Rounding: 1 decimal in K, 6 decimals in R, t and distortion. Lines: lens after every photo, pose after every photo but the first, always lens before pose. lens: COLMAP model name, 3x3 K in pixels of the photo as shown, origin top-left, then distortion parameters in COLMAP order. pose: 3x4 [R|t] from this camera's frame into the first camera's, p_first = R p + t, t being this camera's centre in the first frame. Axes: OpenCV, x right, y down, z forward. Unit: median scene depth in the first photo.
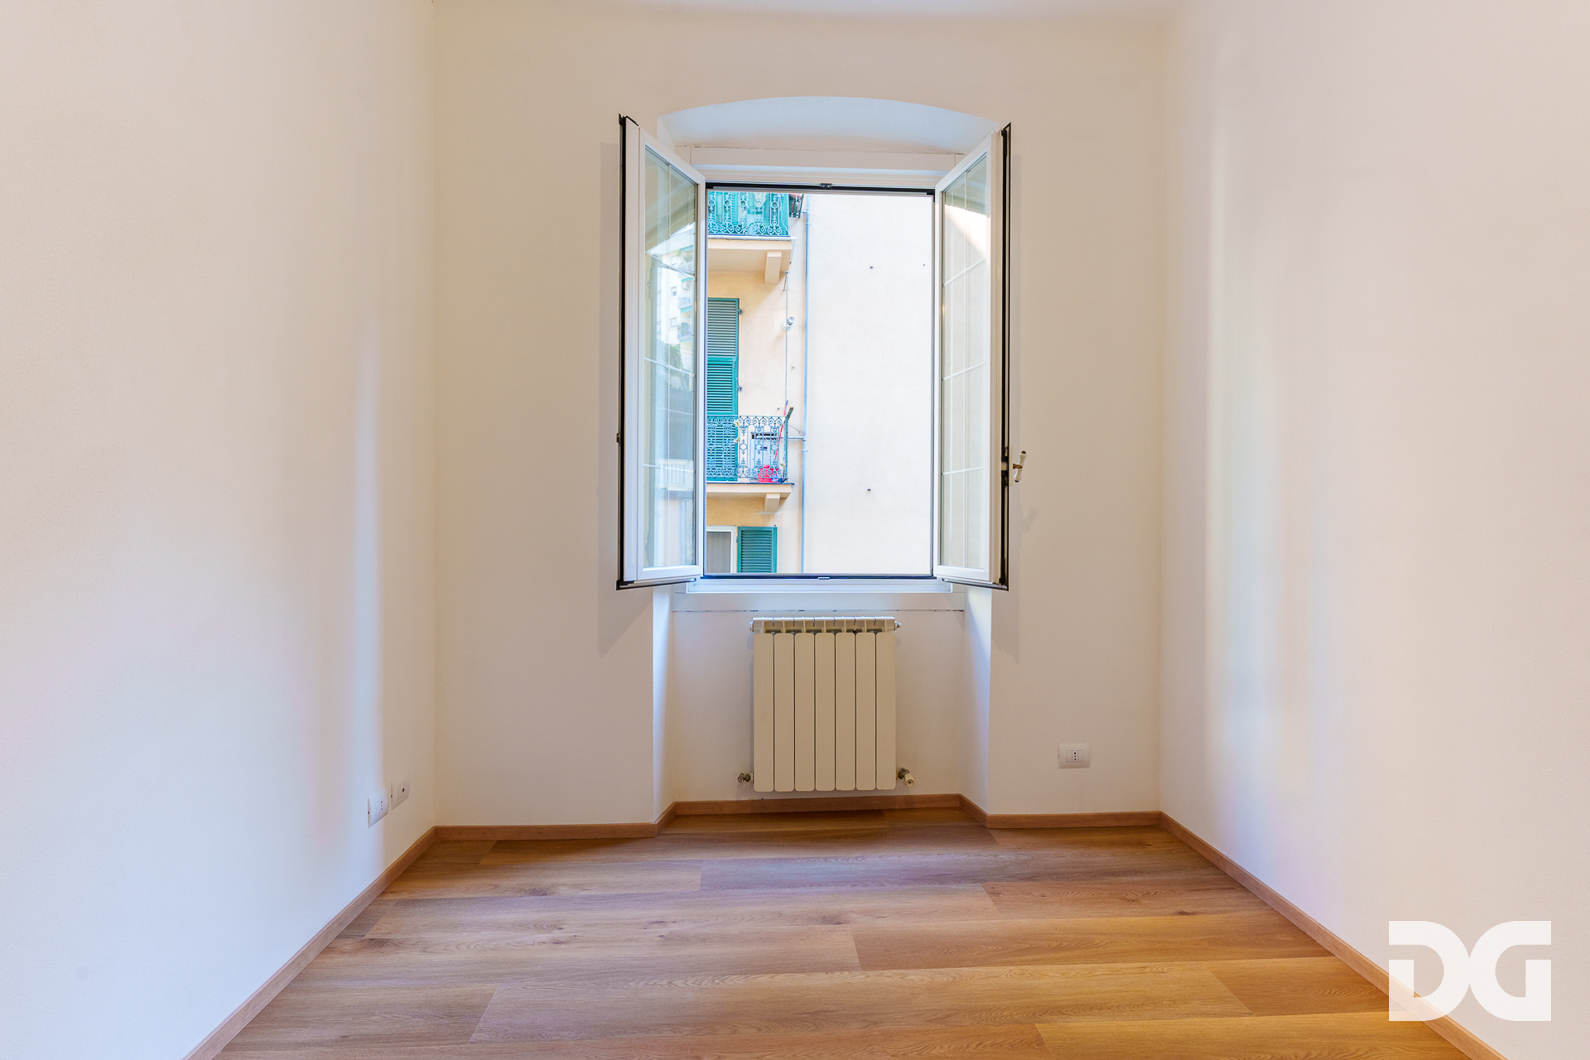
lens RADIAL K [[751.5, 0, 790.9], [0, 751.5, 537.2], [0, 0, 1]] dist [0.001668, 0.001127]
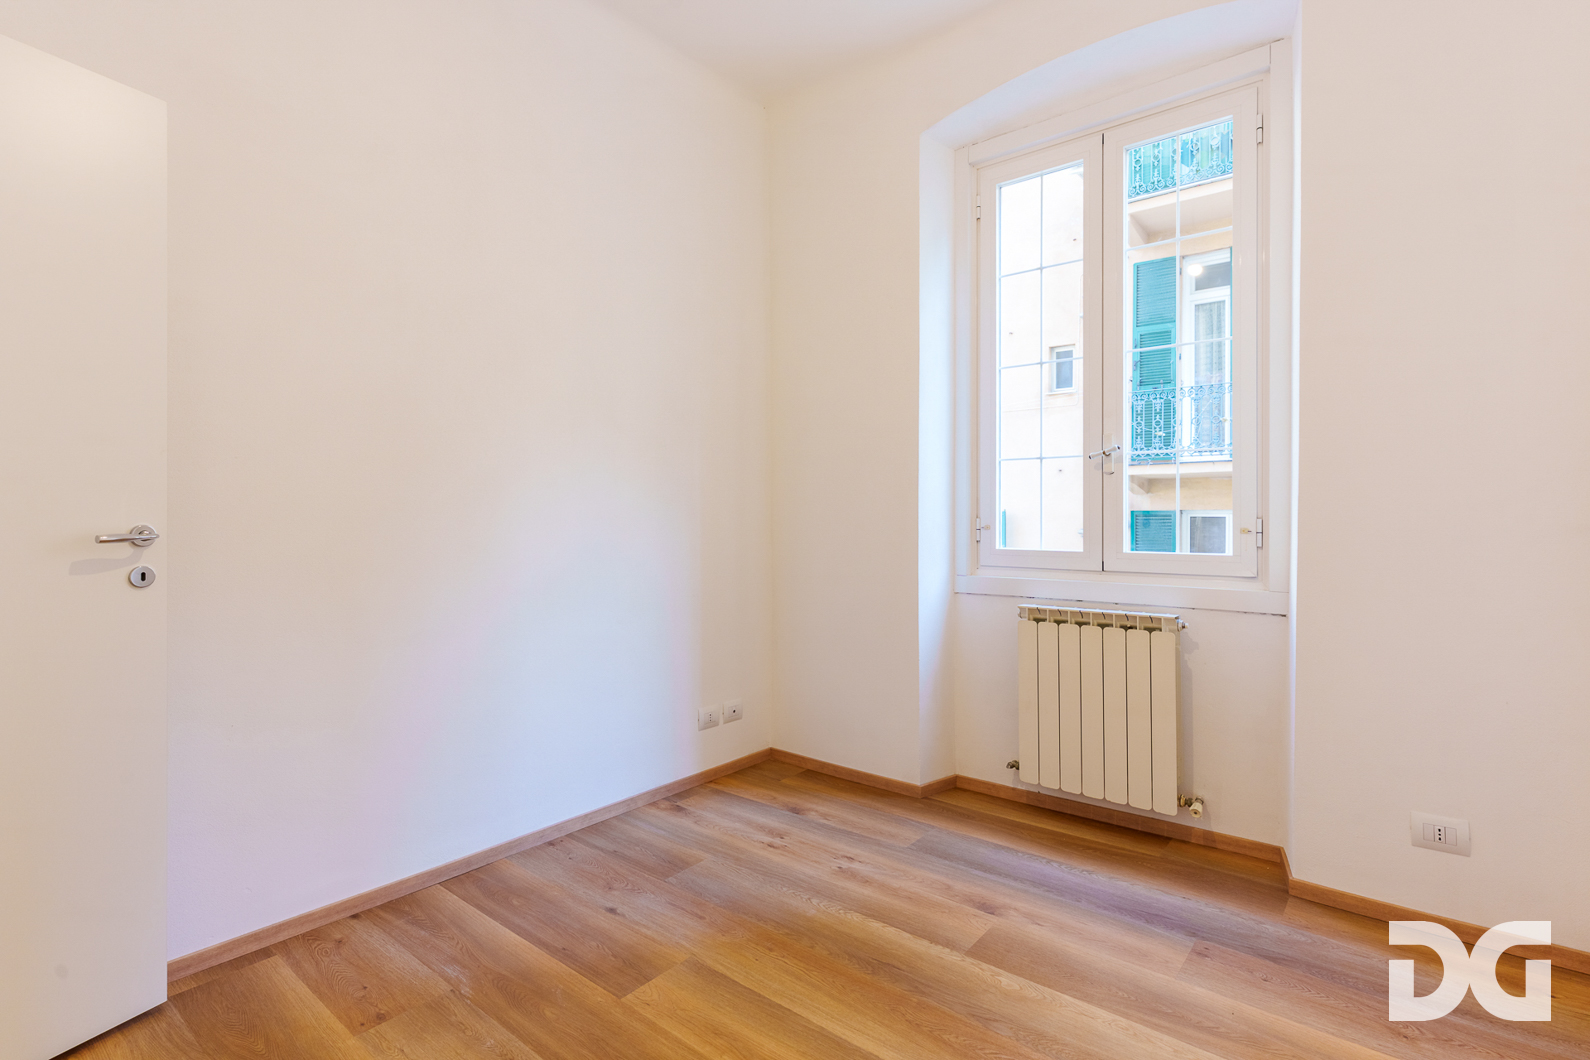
lens RADIAL K [[751.5, 0, 791.7], [0, 751.5, 523.1], [0, 0, 1]] dist [0.001668, 0.001127]
pose [[0.739312, 0.000234, -0.673363, 0.475907], [-0.002906, 0.999992, -0.002843, 0.005563], [0.673357, 0.004058, 0.739306, 0.083720]]
